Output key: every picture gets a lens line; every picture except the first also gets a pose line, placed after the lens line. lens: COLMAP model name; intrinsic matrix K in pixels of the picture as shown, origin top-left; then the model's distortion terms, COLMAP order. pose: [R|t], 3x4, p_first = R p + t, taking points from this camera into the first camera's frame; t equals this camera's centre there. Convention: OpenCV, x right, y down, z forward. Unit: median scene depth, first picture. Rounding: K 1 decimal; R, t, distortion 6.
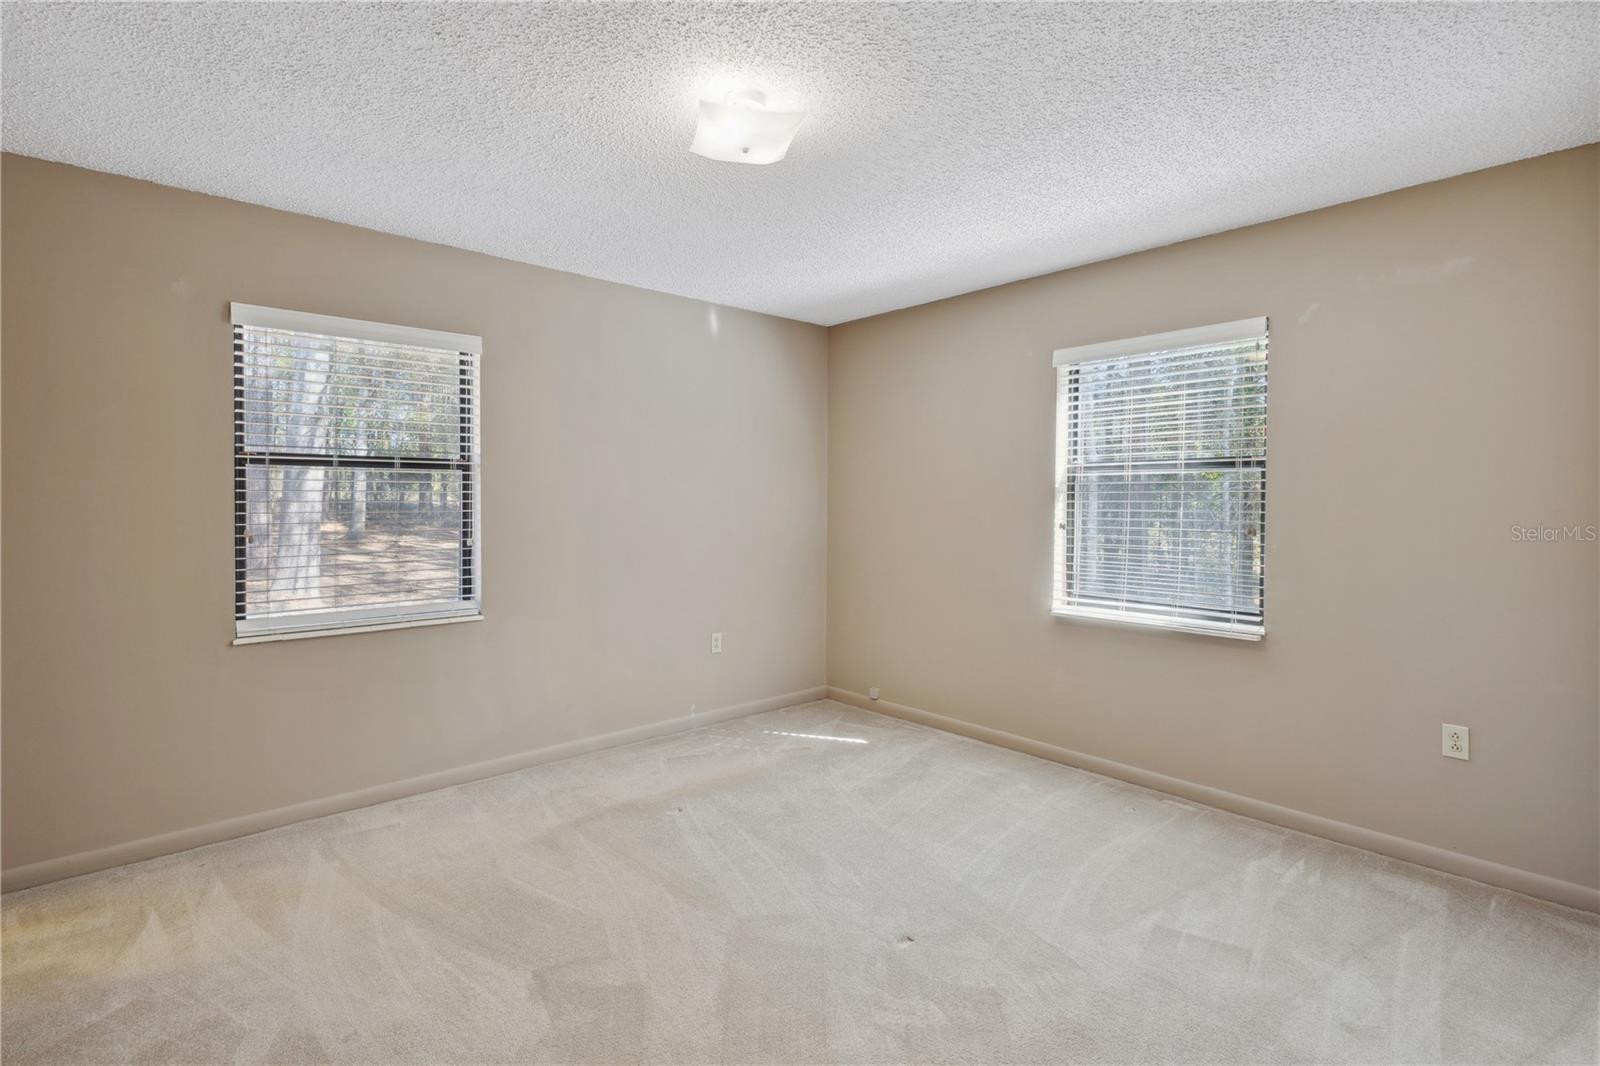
lens RADIAL K [[752.8, 0, 802.5], [0, 752.8, 538.6], [0, 0, 1]] dist [0.007756, -0.000612]
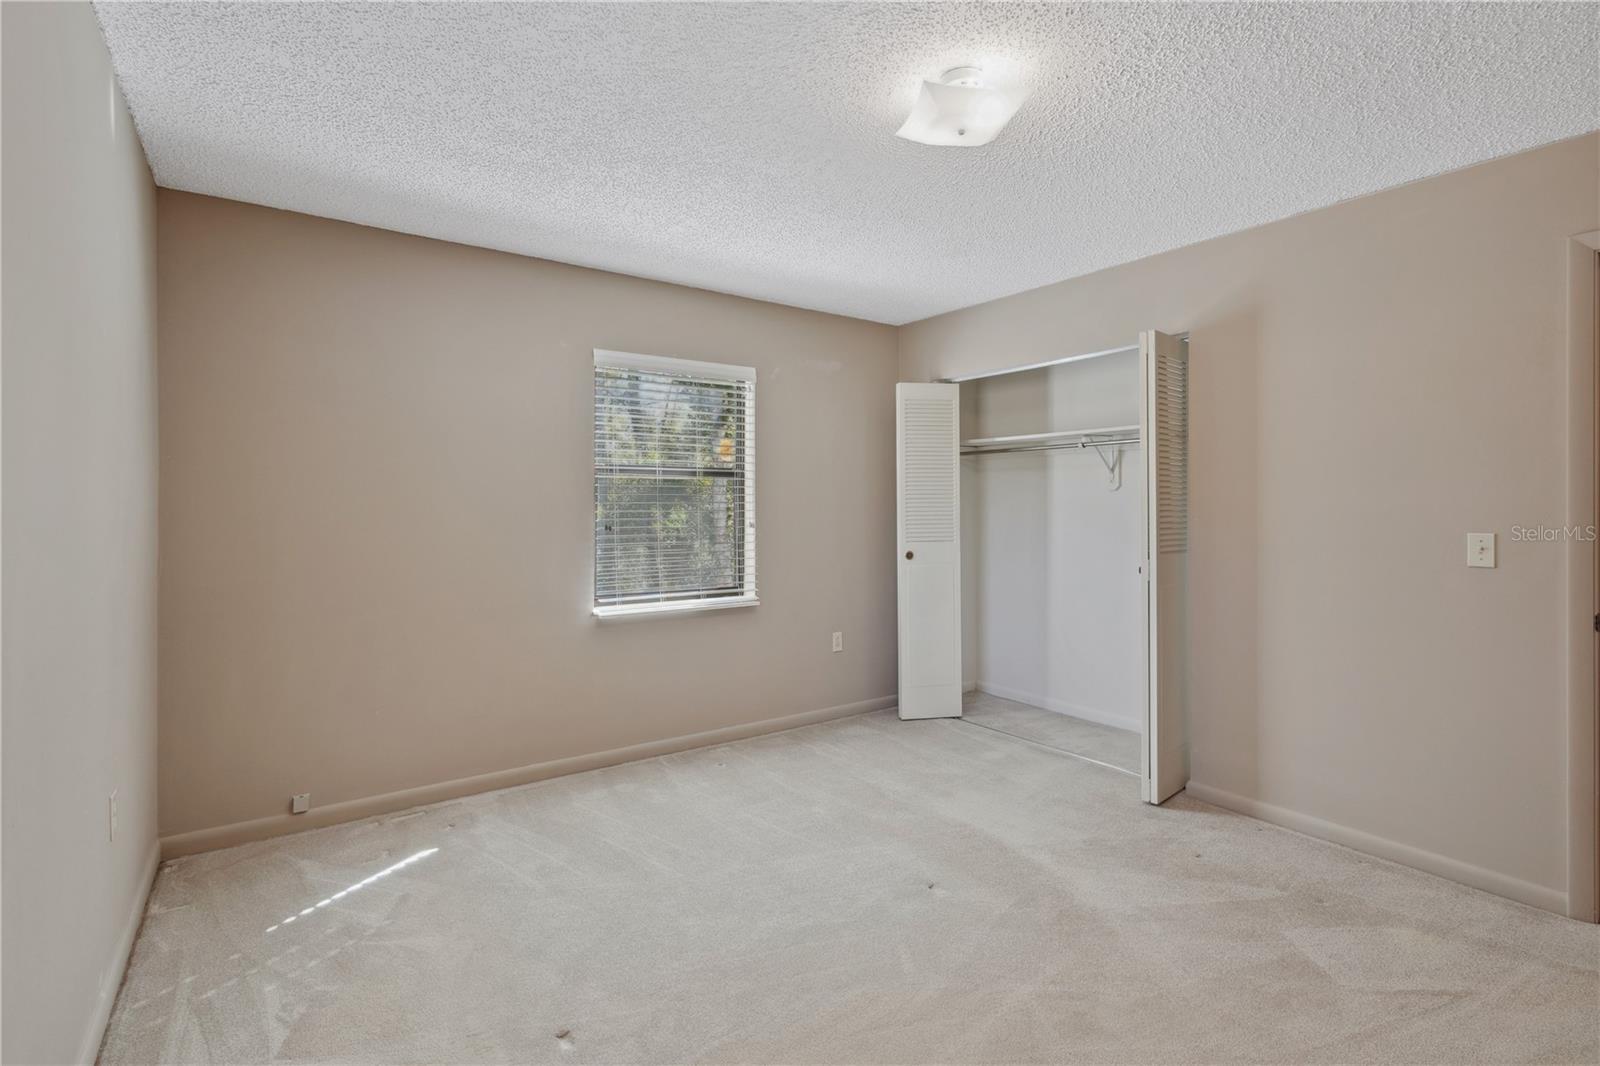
lens RADIAL K [[740.8, 0, 799.3], [0, 740.8, 538.1], [0, 0, 1]] dist [0.009704, -0.000259]
pose [[0.130595, -0.047703, 0.990288, -0.590626], [0.048641, 0.997947, 0.041657, -0.031491], [-0.990242, 0.042728, 0.132647, 0.619222]]
